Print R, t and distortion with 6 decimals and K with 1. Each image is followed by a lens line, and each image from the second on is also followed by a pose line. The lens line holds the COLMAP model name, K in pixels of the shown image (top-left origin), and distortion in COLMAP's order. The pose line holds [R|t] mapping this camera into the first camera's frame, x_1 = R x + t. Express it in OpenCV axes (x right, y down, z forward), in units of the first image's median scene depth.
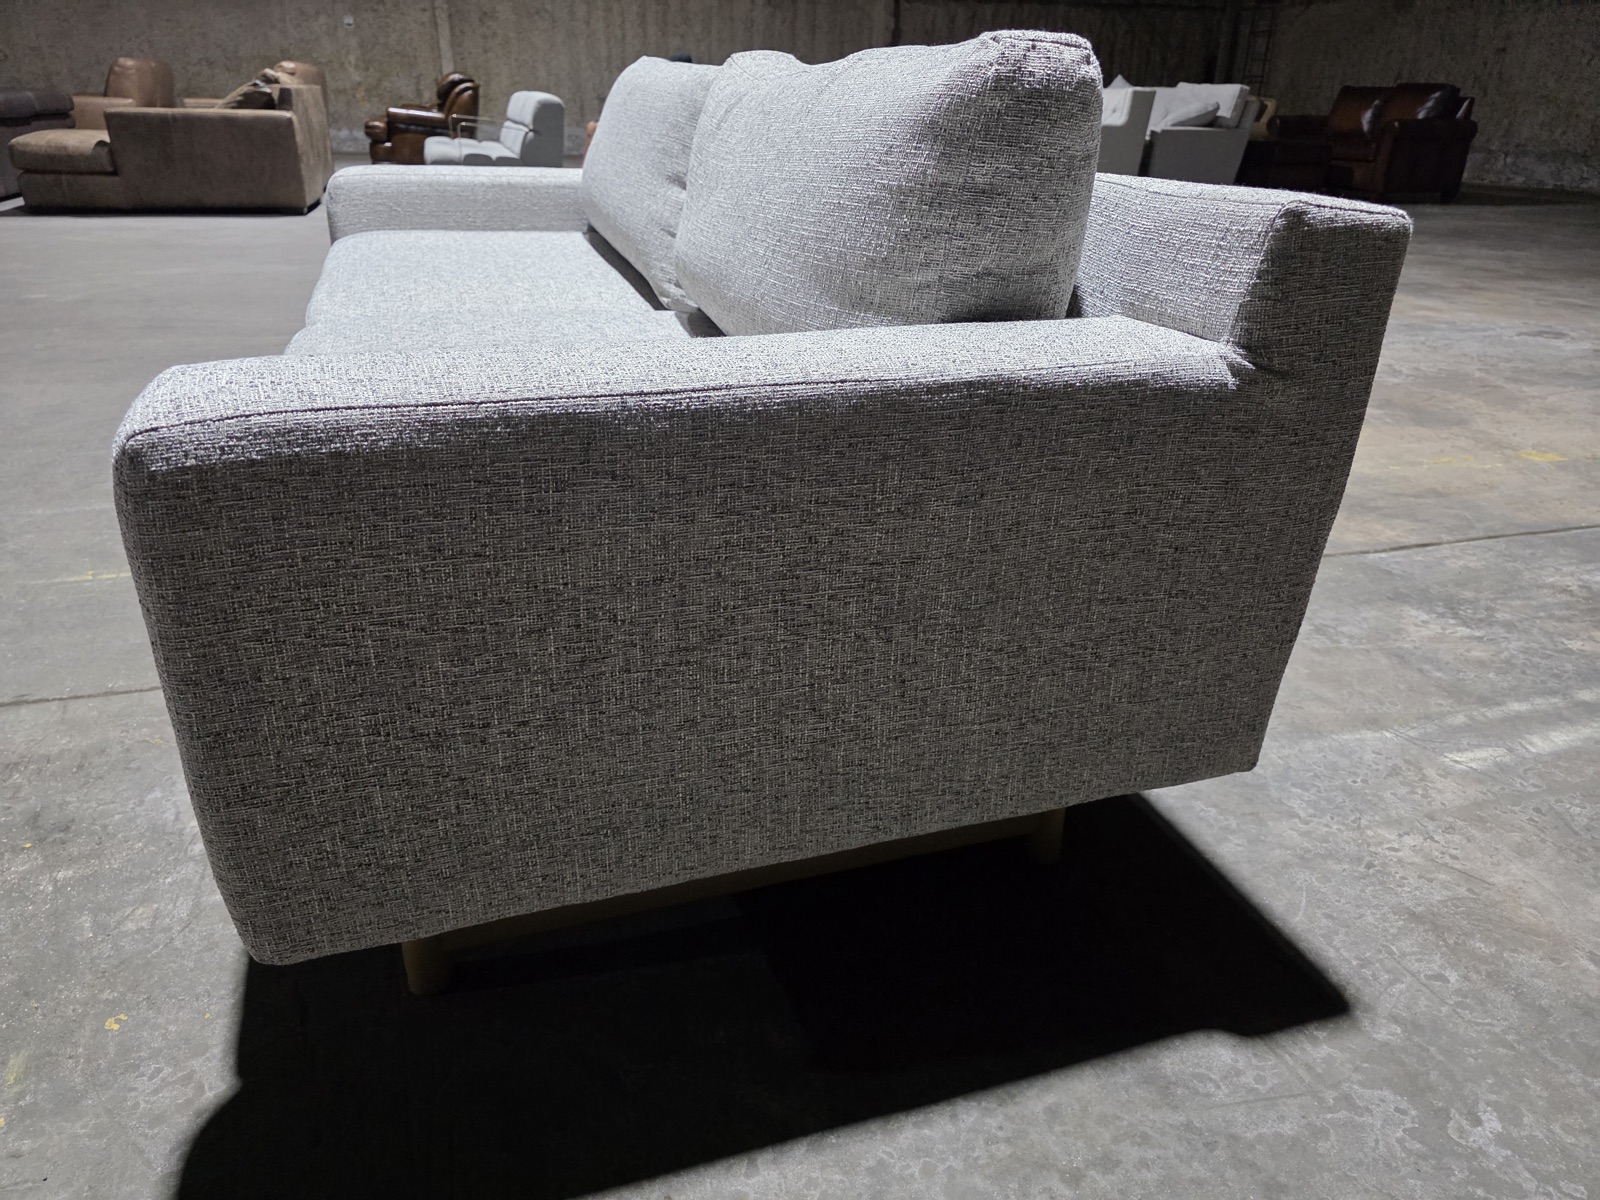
lens RADIAL K [[1084.1, 0, 789.5], [0, 1084.1, 603.0], [0, 0, 1]] dist [0.019854, -0.018940]
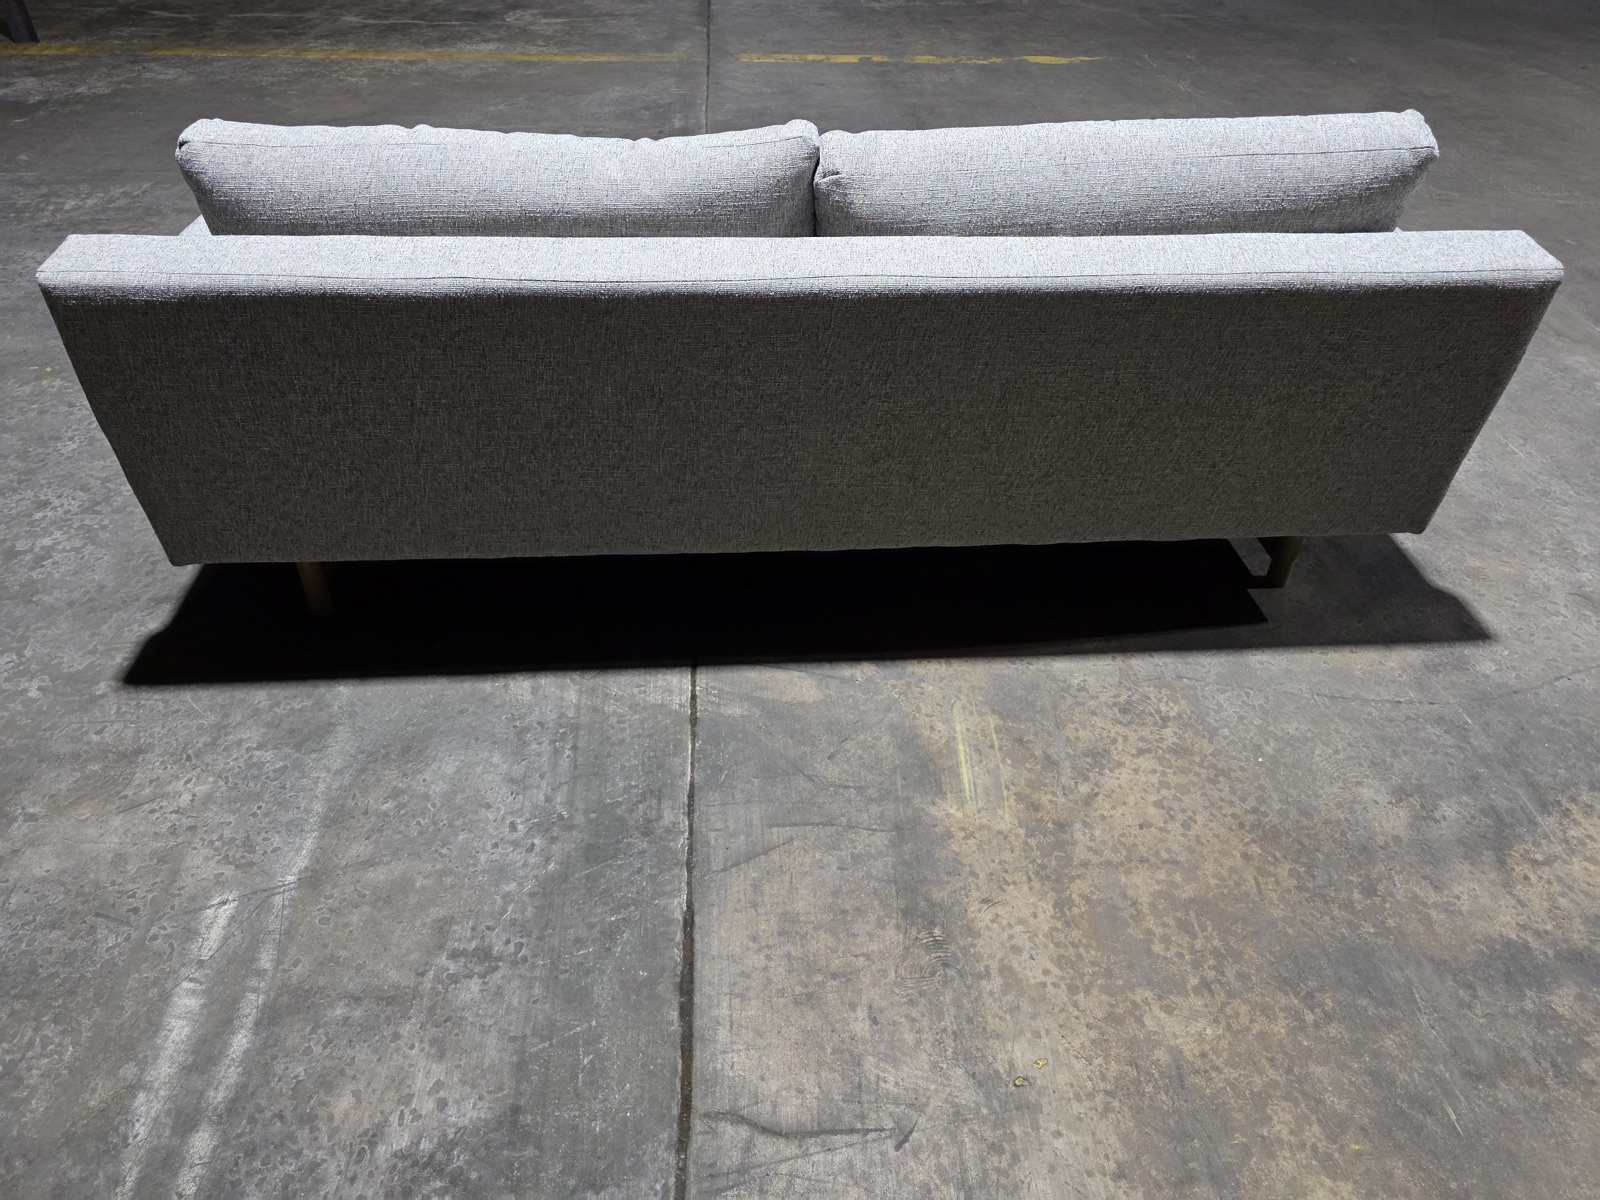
lens RADIAL K [[1084.1, 0, 800.1], [0, 1084.1, 601.2], [0, 0, 1]] dist [0.019854, -0.018940]
pose [[-0.230424, 0.582527, -0.779466, 1.280475], [-0.432736, 0.656115, 0.618266, -1.055359], [0.871576, 0.479766, 0.100896, 1.400463]]
